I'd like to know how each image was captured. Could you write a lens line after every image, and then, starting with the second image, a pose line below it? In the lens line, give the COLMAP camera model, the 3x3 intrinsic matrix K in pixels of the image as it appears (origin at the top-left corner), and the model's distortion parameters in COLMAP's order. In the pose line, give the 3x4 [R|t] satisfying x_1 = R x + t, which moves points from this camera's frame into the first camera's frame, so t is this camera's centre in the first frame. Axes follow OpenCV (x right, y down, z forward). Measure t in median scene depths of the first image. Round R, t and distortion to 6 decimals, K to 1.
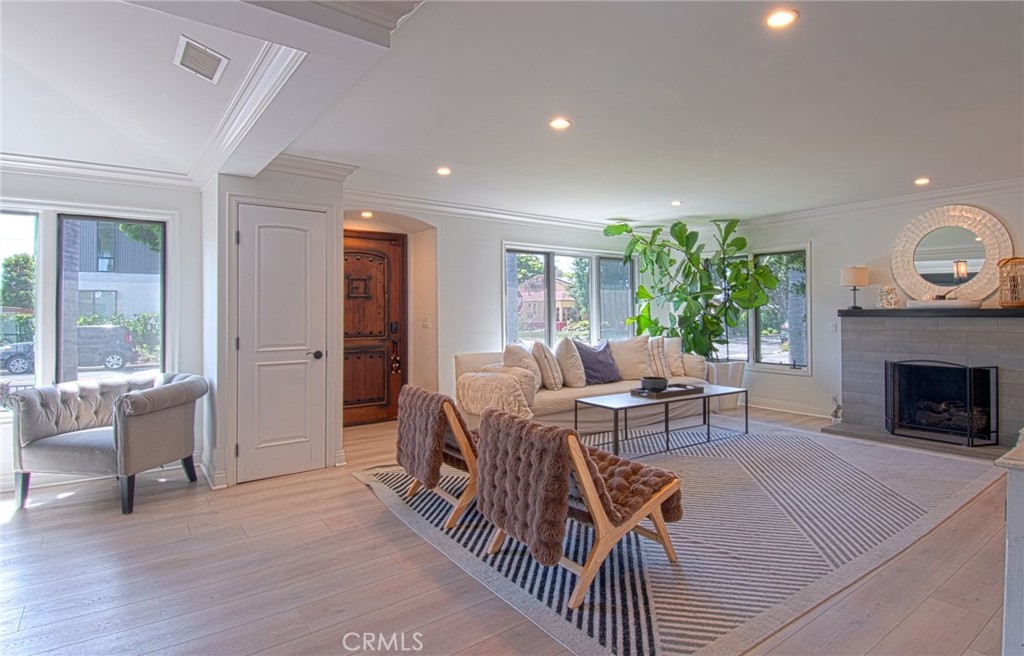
lens RADIAL K [[524.9, 0, 537.2], [0, 524.9, 306.0], [0, 0, 1]] dist [0.046444, -0.053482]
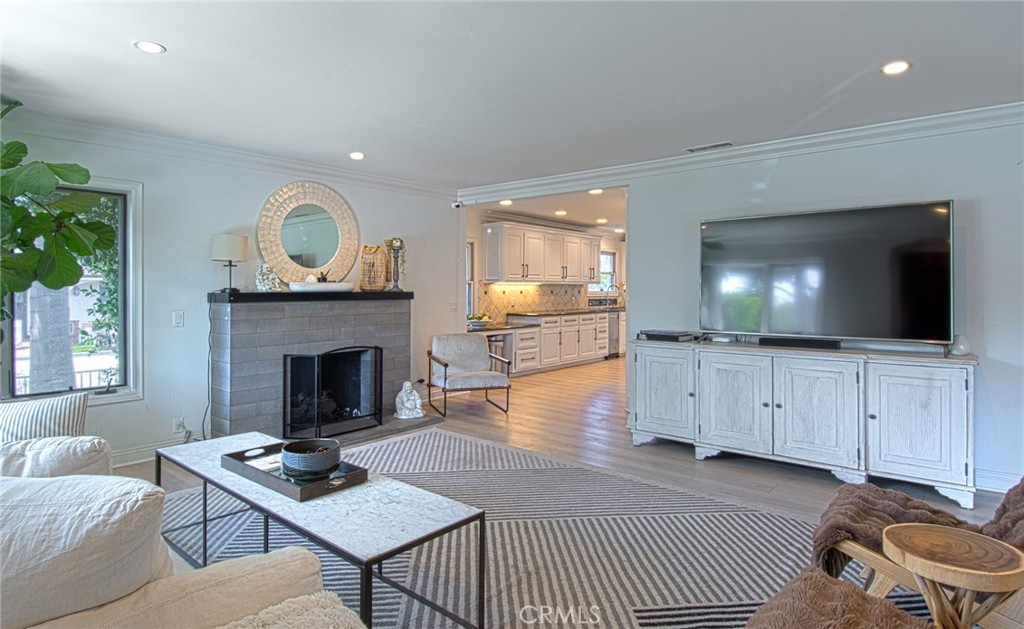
lens RADIAL K [[560.0, 0, 492.3], [0, 560.0, 287.5], [0, 0, 1]] dist [0.000204, -0.002560]
pose [[-0.210943, 0.006591, 0.977476, -0.253148], [-0.010853, 0.999900, -0.009085, 0.002891], [-0.977438, -0.012525, -0.210850, 0.858730]]
